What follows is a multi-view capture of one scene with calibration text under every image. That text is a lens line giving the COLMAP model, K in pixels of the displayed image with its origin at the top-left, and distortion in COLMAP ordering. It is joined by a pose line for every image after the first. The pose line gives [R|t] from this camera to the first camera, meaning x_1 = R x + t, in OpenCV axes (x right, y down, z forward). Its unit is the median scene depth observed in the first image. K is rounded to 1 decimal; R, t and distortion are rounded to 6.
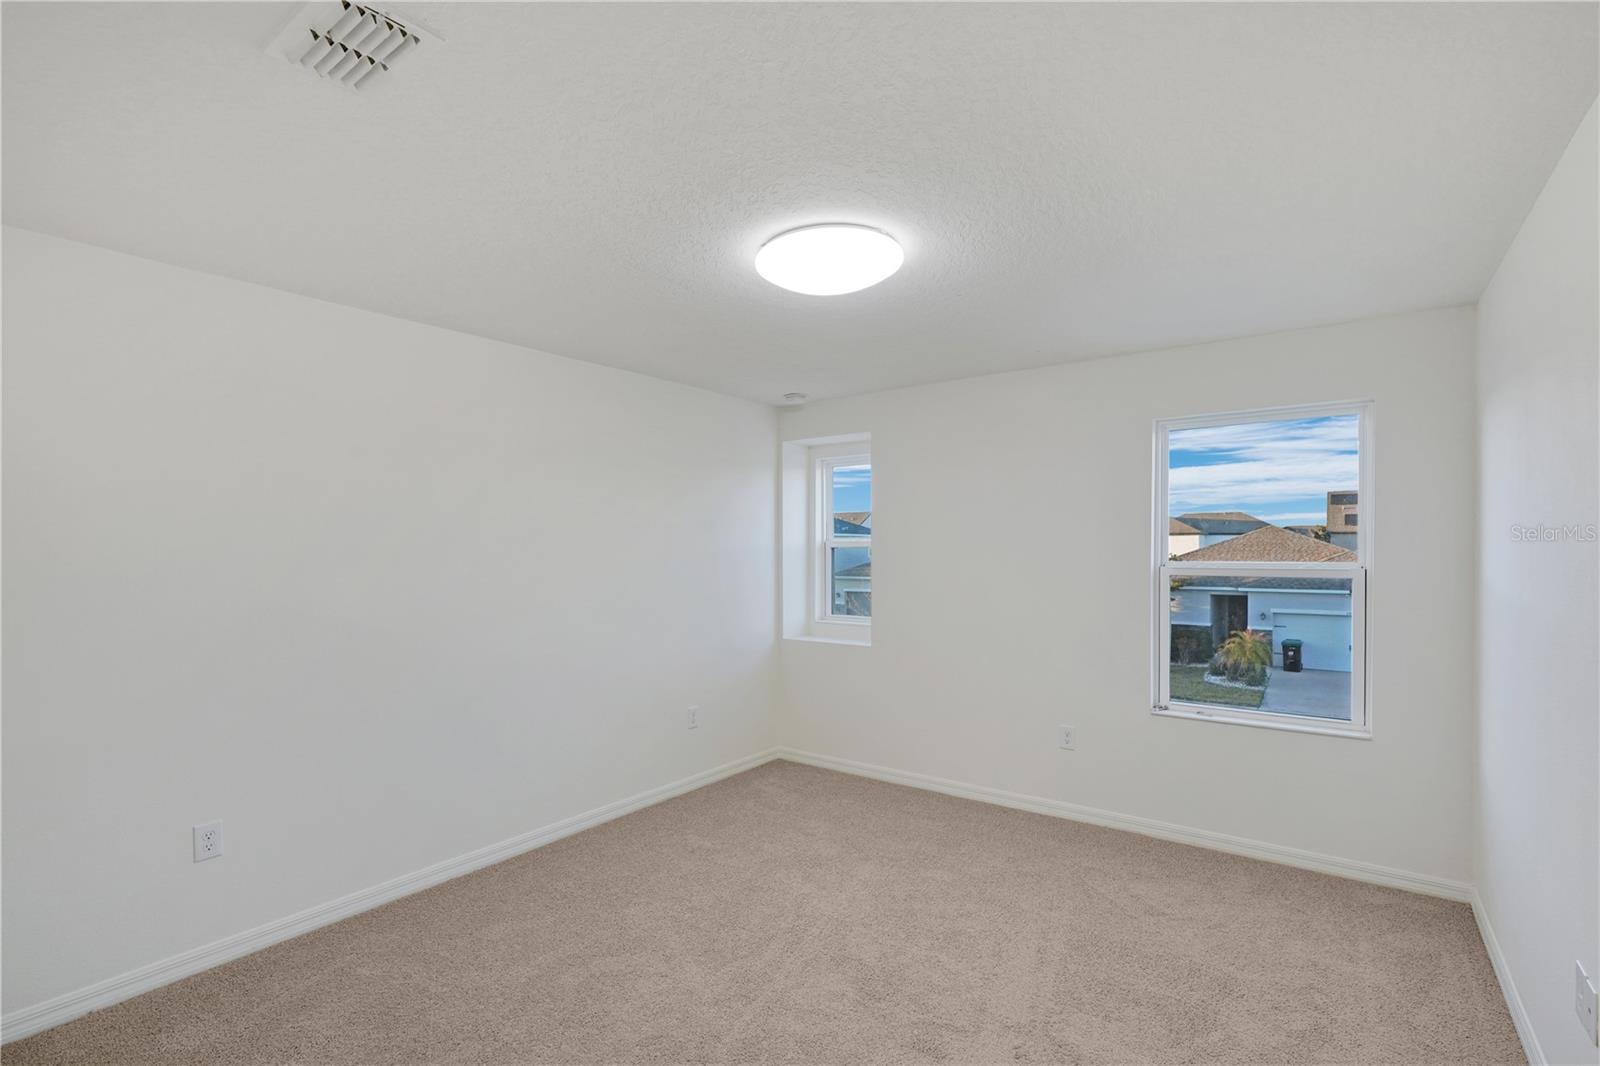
lens RADIAL K [[726.3, 0, 799.5], [0, 726.3, 539.0], [0, 0, 1]] dist [-0.003295, 0.000471]
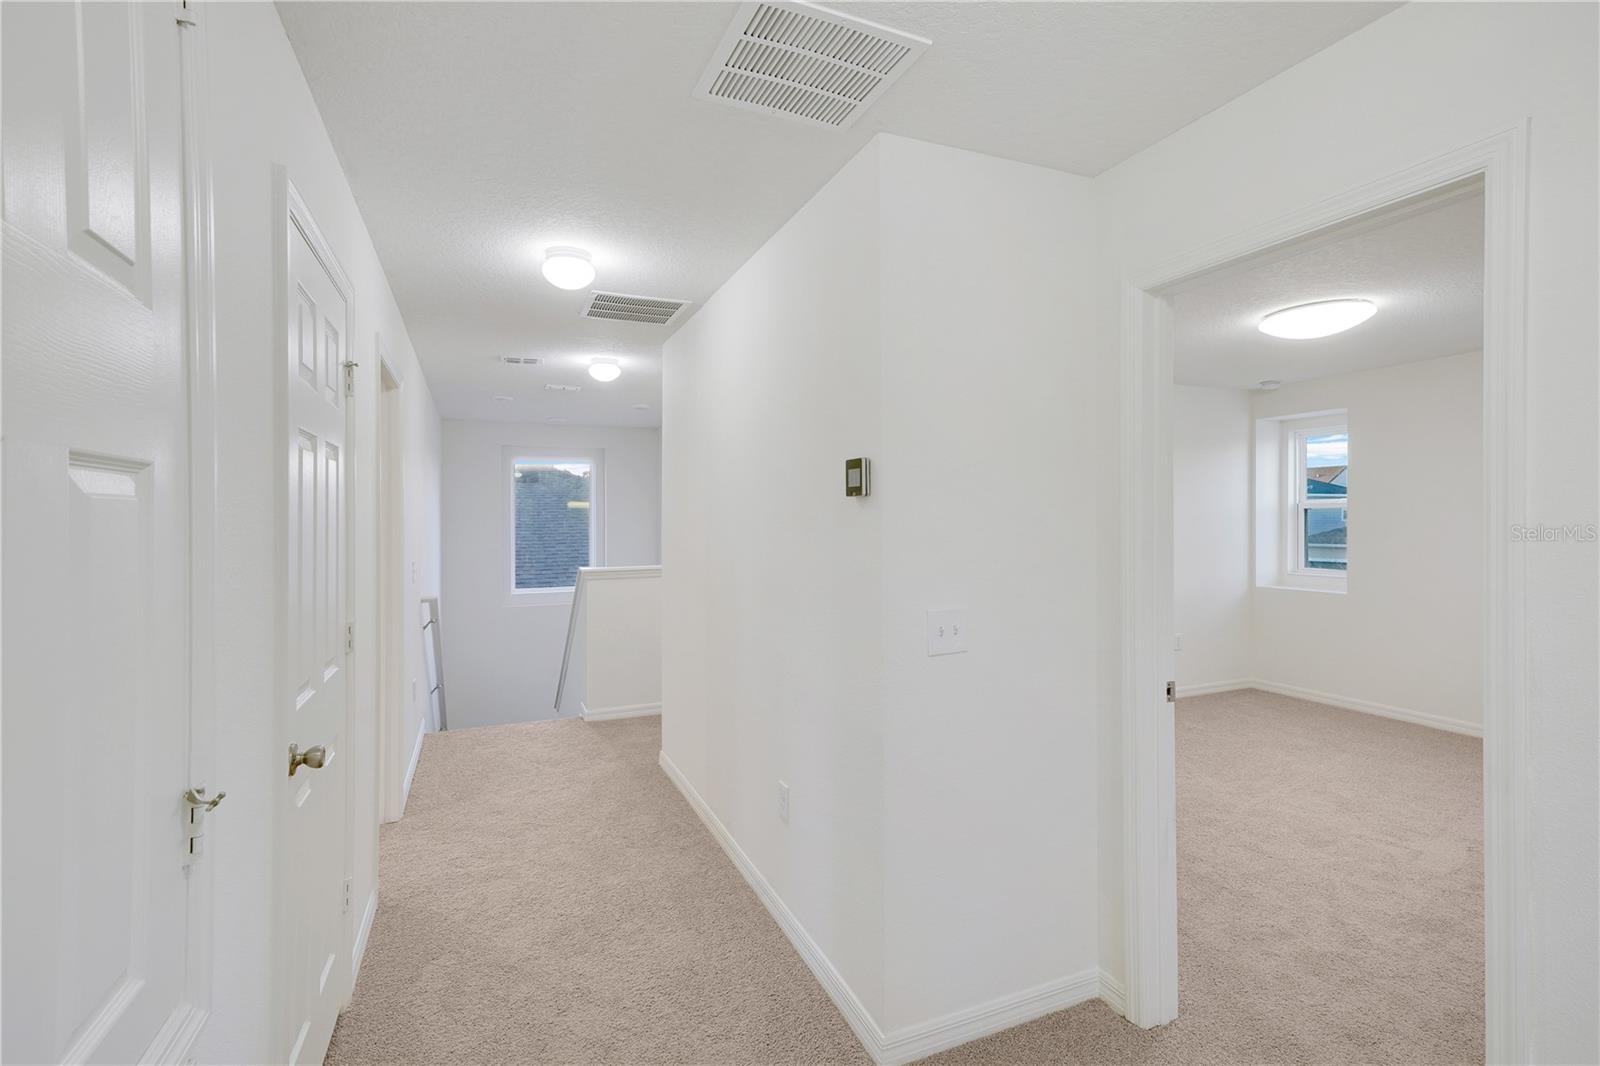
lens RADIAL K [[764.8, 0, 800.0], [0, 764.8, 533.0], [0, 0, 1]] dist [-0.000563, 0.000154]
pose [[0.866665, -0.002256, -0.498886, -0.045126], [0.020378, 0.999315, 0.030883, -0.003221], [0.498474, -0.036931, 0.866117, -0.444030]]
